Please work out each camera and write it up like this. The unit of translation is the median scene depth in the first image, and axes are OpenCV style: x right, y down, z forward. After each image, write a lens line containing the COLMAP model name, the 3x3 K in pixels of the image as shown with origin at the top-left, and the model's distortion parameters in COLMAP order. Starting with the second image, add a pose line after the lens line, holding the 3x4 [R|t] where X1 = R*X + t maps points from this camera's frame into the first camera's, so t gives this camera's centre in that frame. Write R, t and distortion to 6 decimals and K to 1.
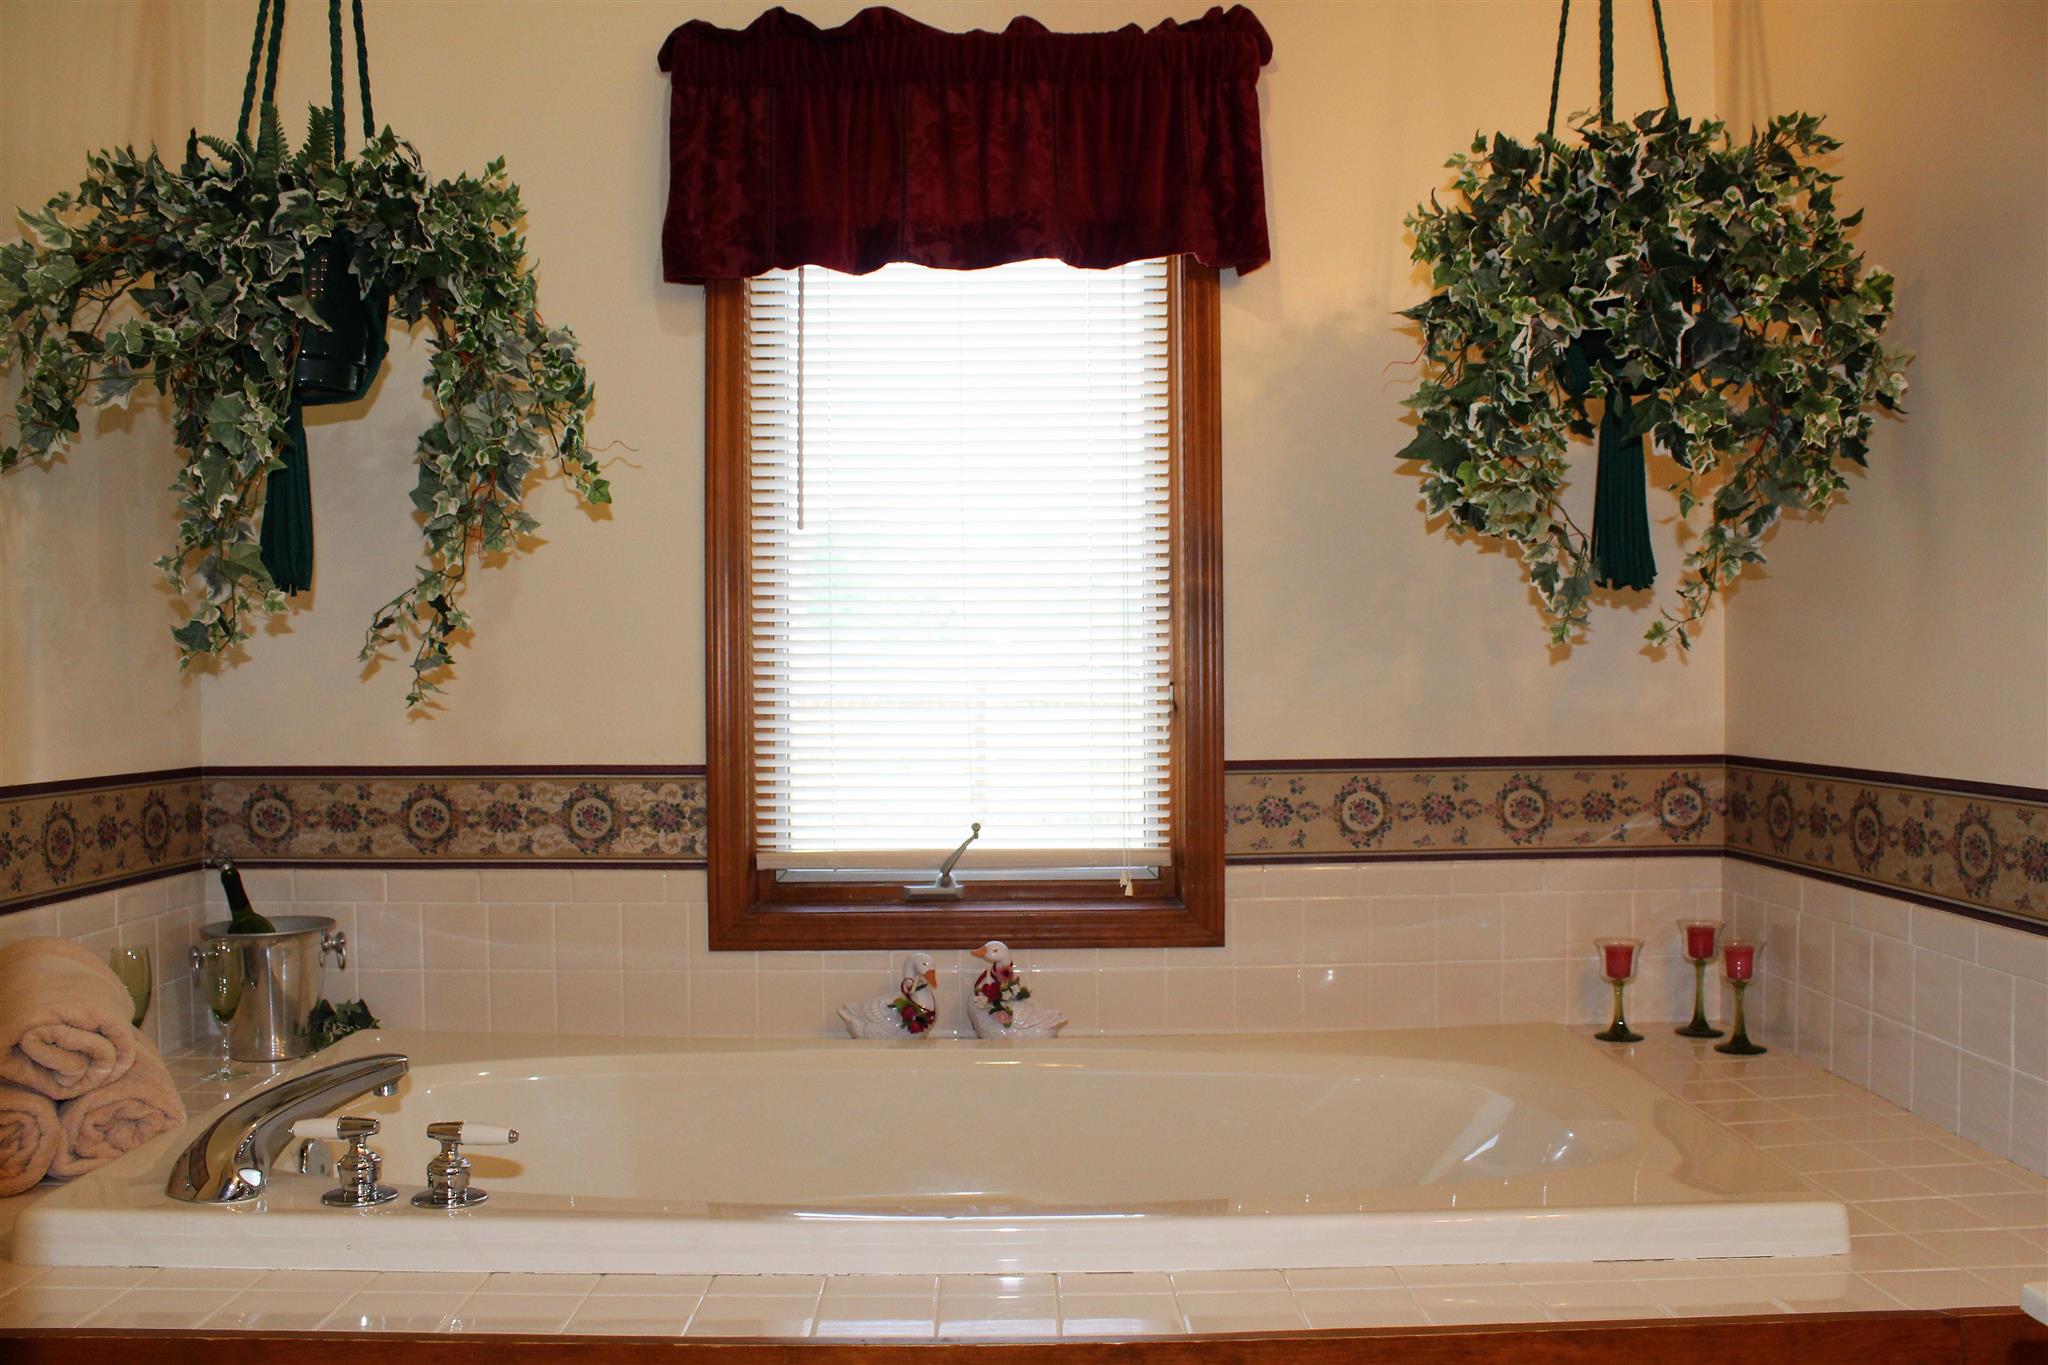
lens RADIAL K [[1749.2, 0, 1013.1], [0, 1749.2, 676.7], [0, 0, 1]] dist [-0.142799, 0.105209]
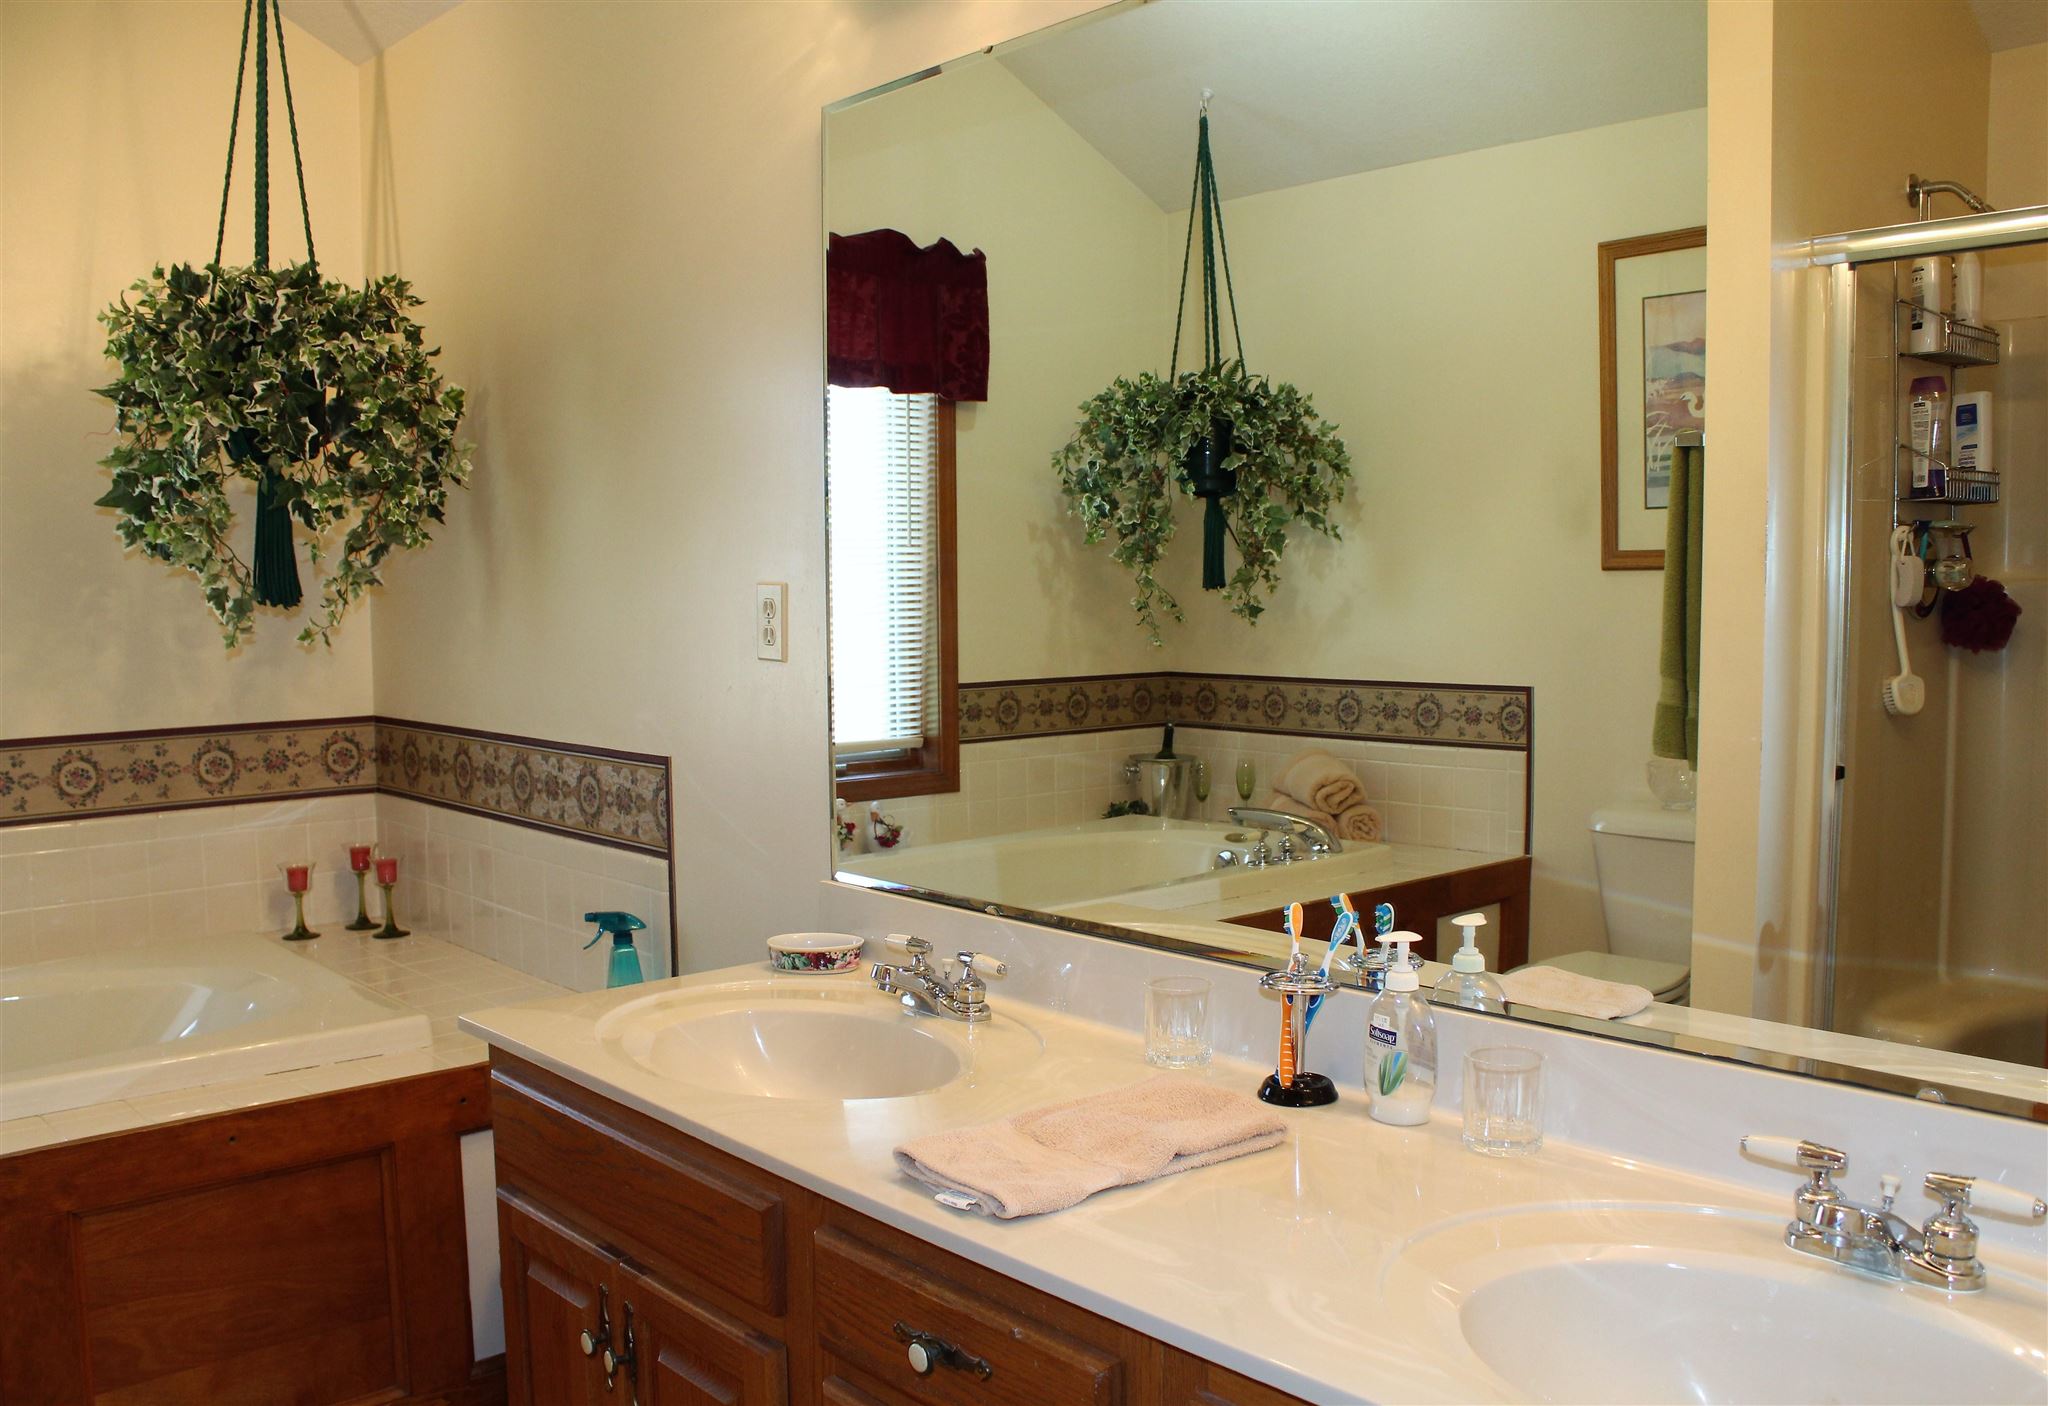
lens RADIAL K [[1742.7, 0, 1040.3], [0, 1742.7, 708.2], [0, 0, 1]] dist [-0.138090, 0.092023]
pose [[0.749239, -0.054010, 0.660094, -0.084905], [0.010837, 0.997536, 0.069320, -0.057083], [-0.662211, -0.044784, 0.747978, -0.404631]]
